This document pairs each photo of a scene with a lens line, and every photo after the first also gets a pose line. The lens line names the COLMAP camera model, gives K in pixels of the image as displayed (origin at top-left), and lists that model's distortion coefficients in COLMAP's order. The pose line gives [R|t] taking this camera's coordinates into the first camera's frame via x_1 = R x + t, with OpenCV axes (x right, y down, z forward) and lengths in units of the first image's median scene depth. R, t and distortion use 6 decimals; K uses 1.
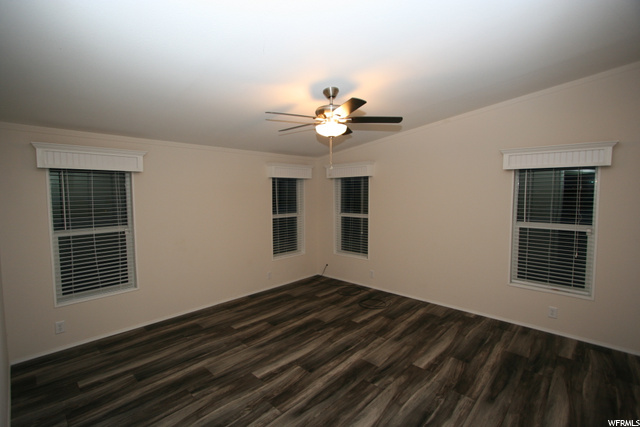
lens RADIAL K [[295.2, 0, 311.2], [0, 295.2, 212.5], [0, 0, 1]] dist [-0.014379, 0.000765]
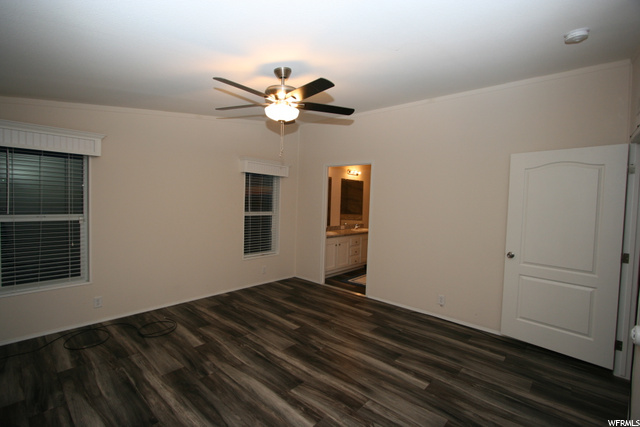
lens RADIAL K [[295.2, 0, 311.2], [0, 295.2, 212.5], [0, 0, 1]] dist [-0.014379, 0.000765]
pose [[-0.016254, -0.046062, 0.998806, -0.771170], [0.036550, 0.998243, 0.046630, -0.019817], [-0.999200, 0.037264, -0.014541, 0.840679]]
